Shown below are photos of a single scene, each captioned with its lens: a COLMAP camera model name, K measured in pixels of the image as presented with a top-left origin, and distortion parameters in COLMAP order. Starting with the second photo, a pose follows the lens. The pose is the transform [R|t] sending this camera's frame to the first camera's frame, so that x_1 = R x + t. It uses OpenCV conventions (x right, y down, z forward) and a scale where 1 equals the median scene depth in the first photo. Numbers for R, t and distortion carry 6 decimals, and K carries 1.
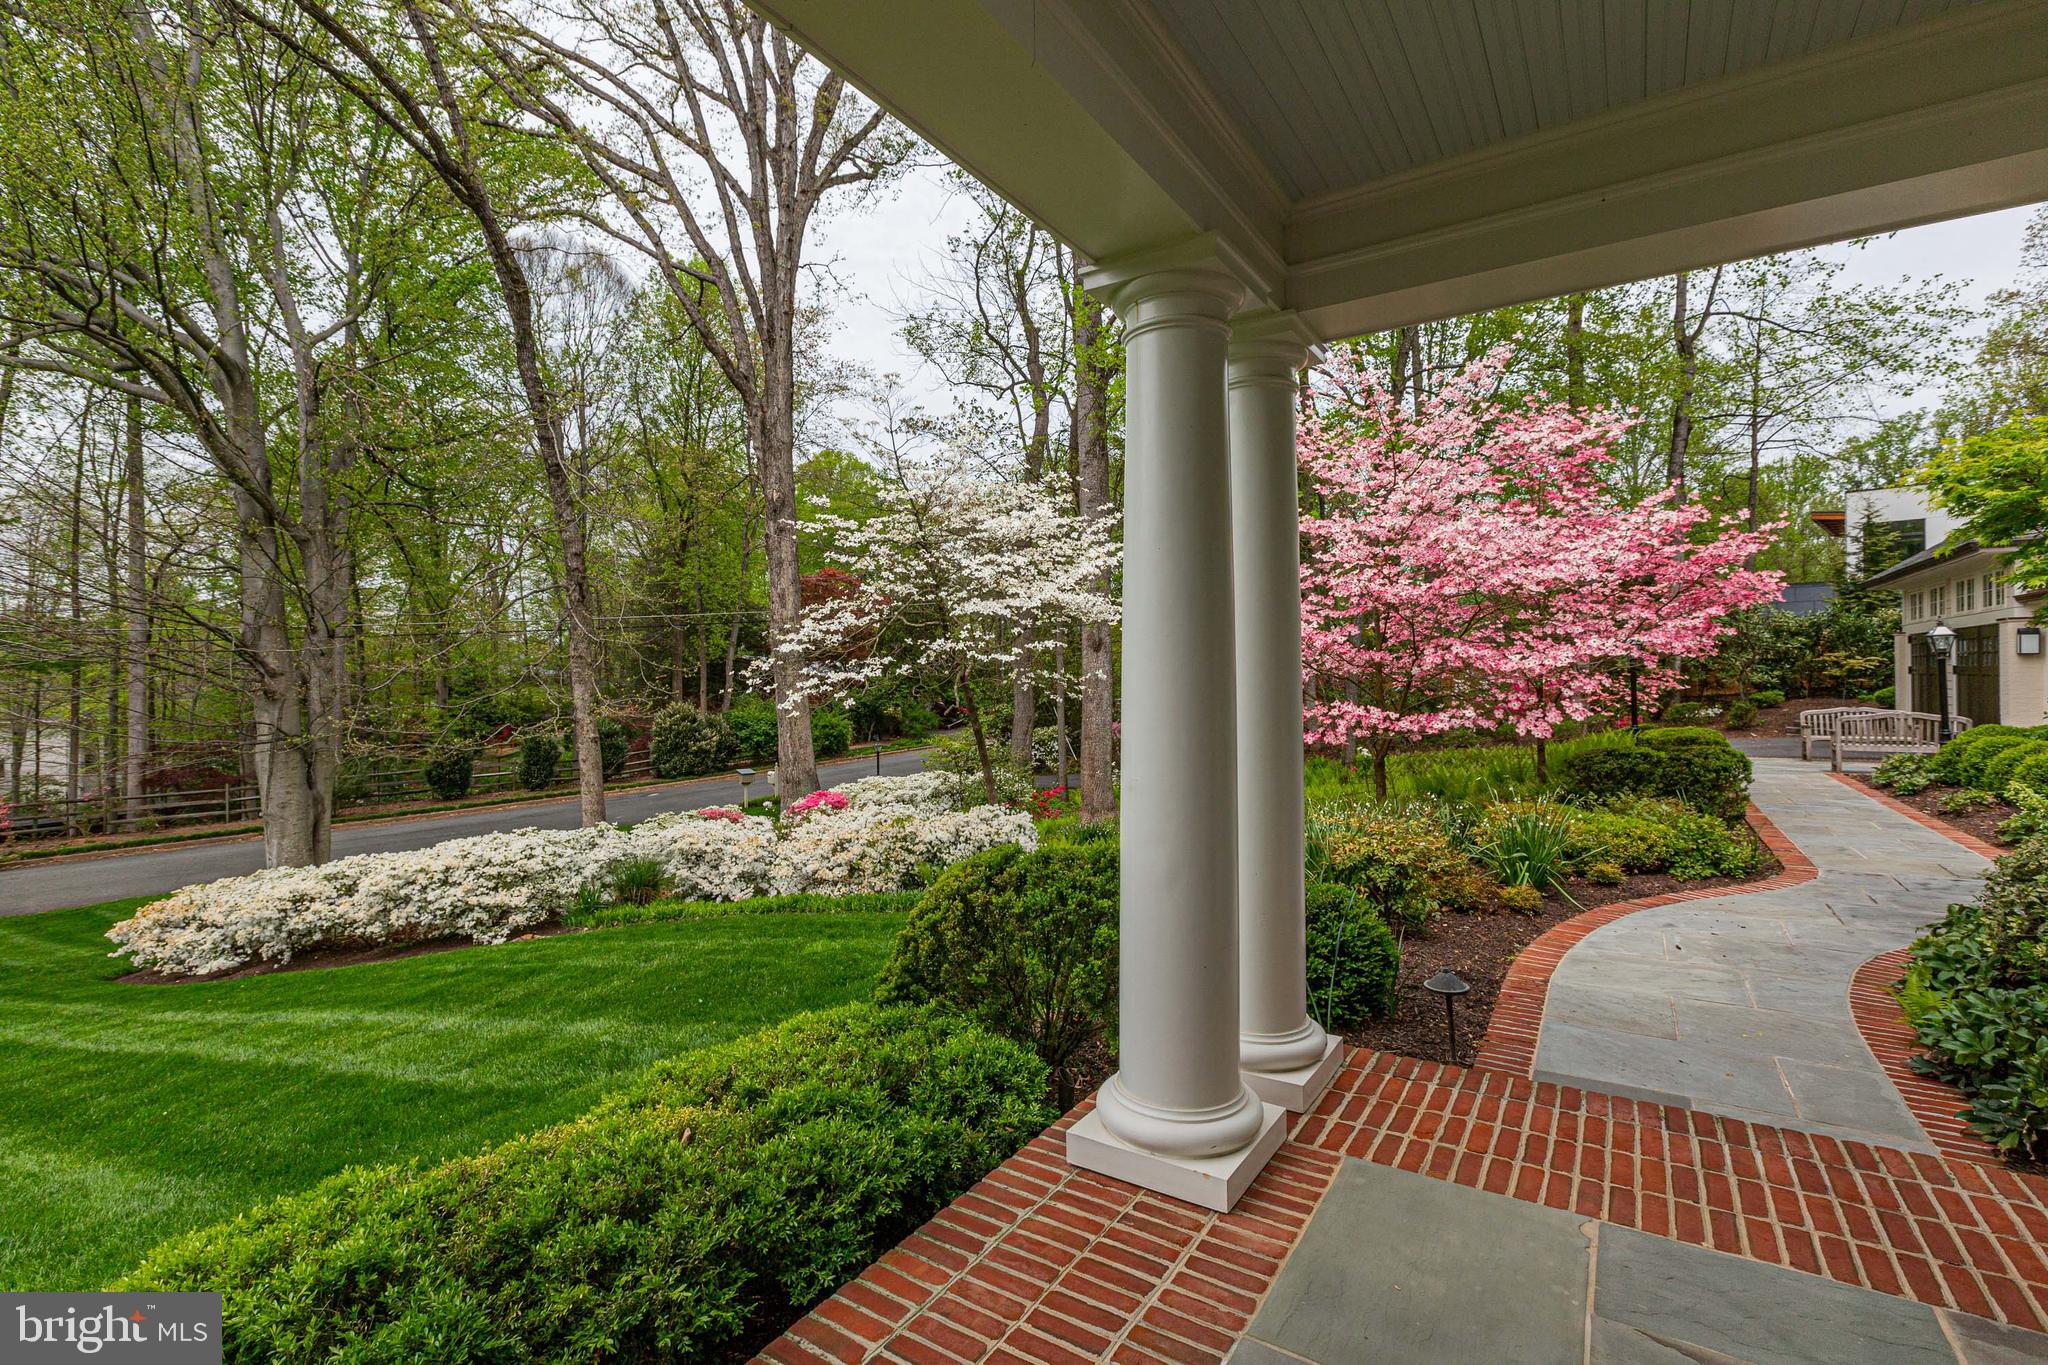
lens RADIAL K [[949.6, 0, 1030.2], [0, 949.6, 679.3], [0, 0, 1]] dist [-0.003920, -0.000672]
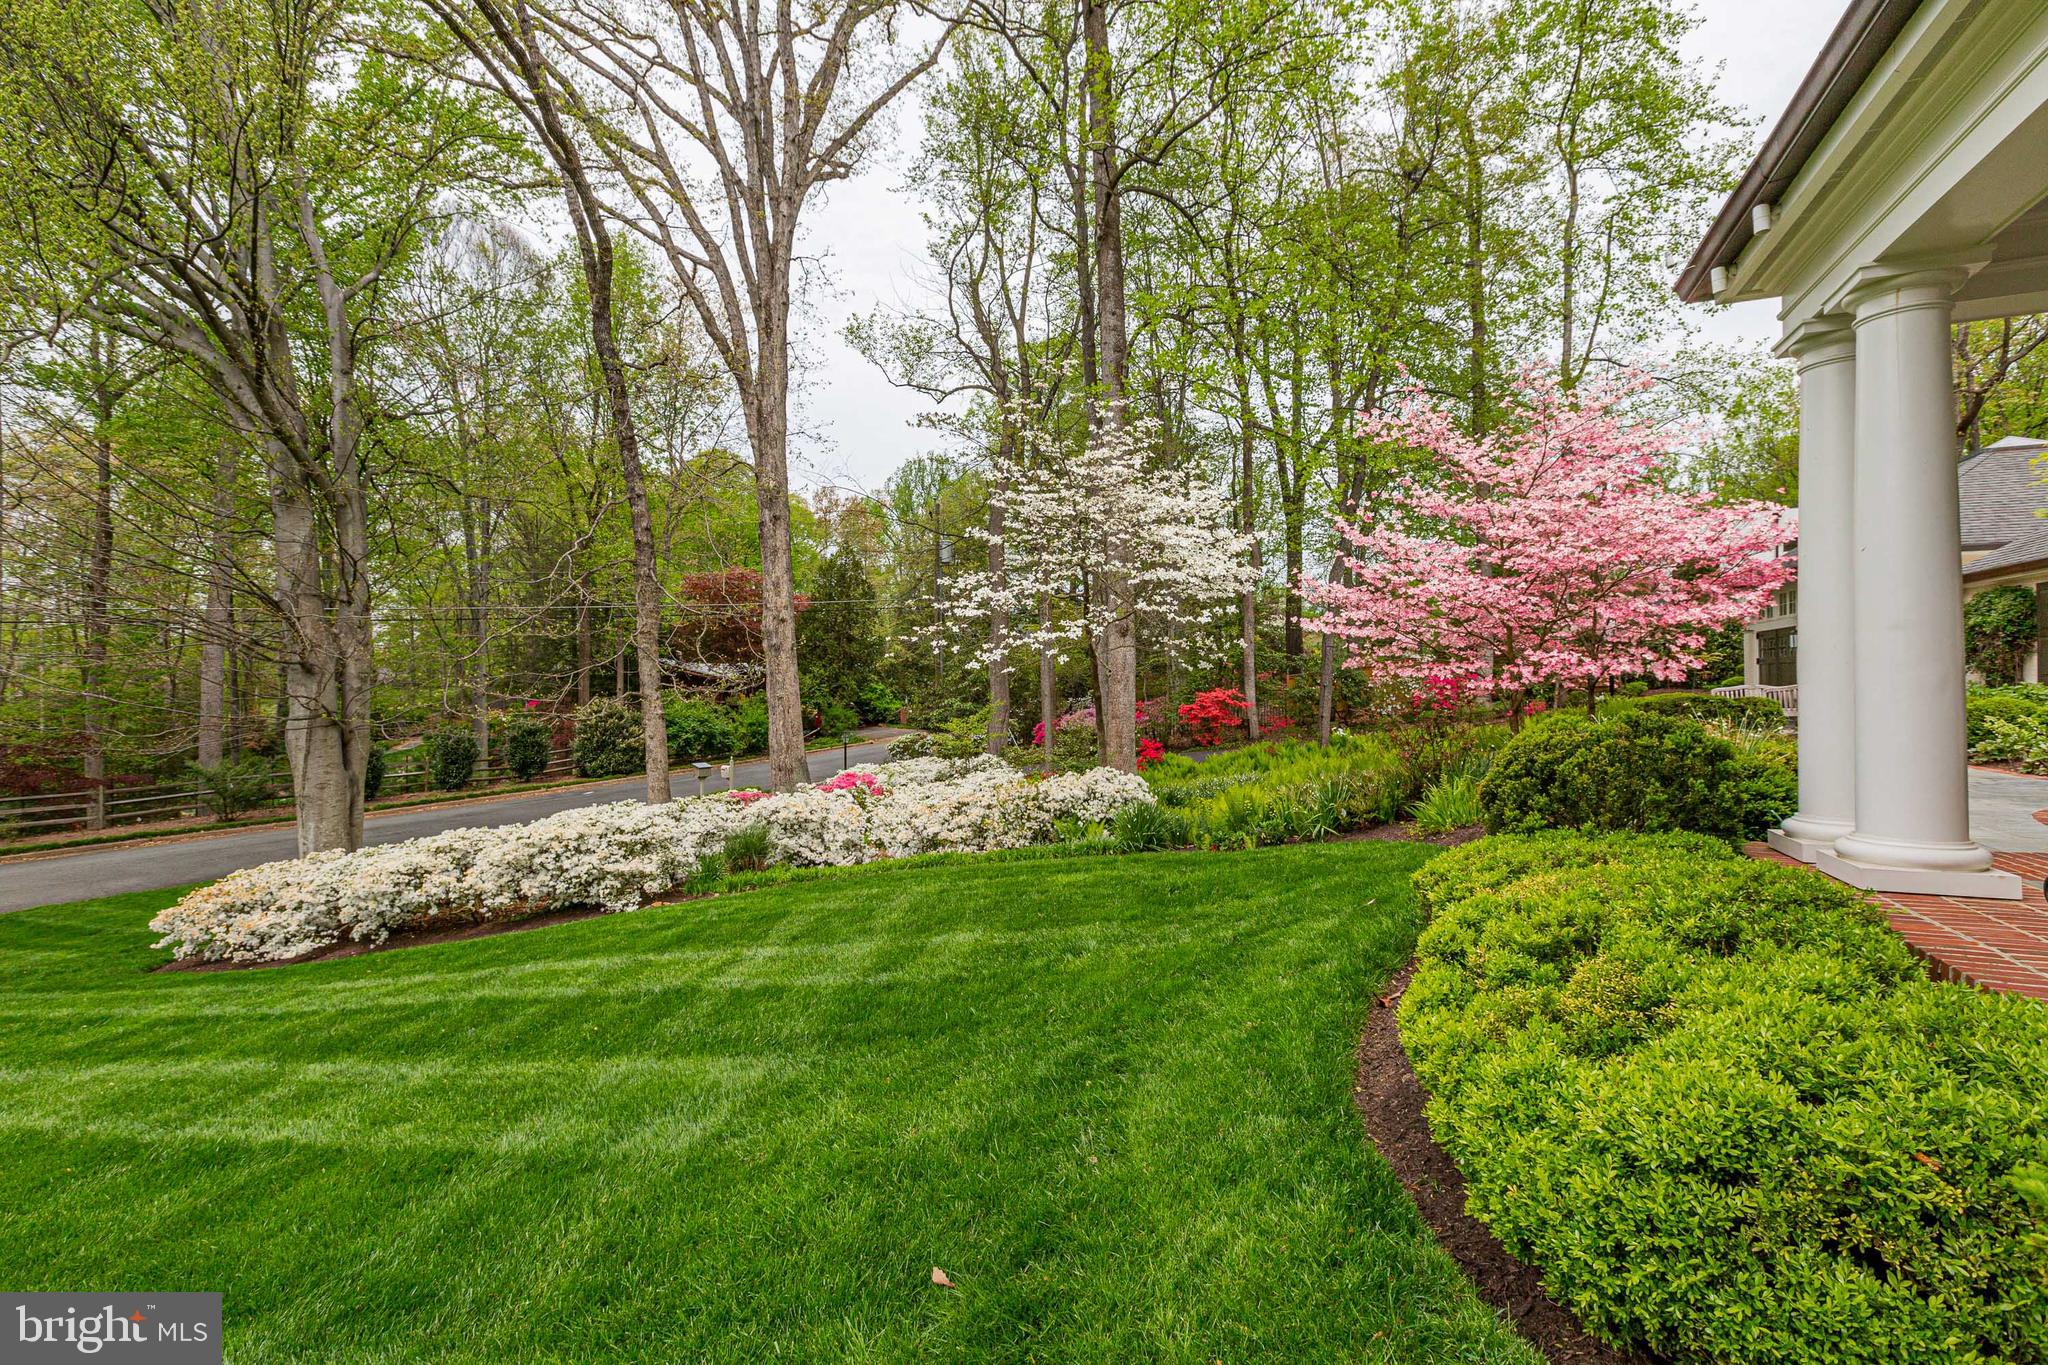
lens RADIAL K [[949.6, 0, 1001.6], [0, 949.6, 684.4], [0, 0, 1]] dist [-0.003920, -0.000672]
pose [[0.985803, 0.002936, 0.167881, -0.332745], [-0.001144, 0.999941, -0.010769, 0.049128], [-0.167903, 0.010424, 0.985748, -0.046982]]
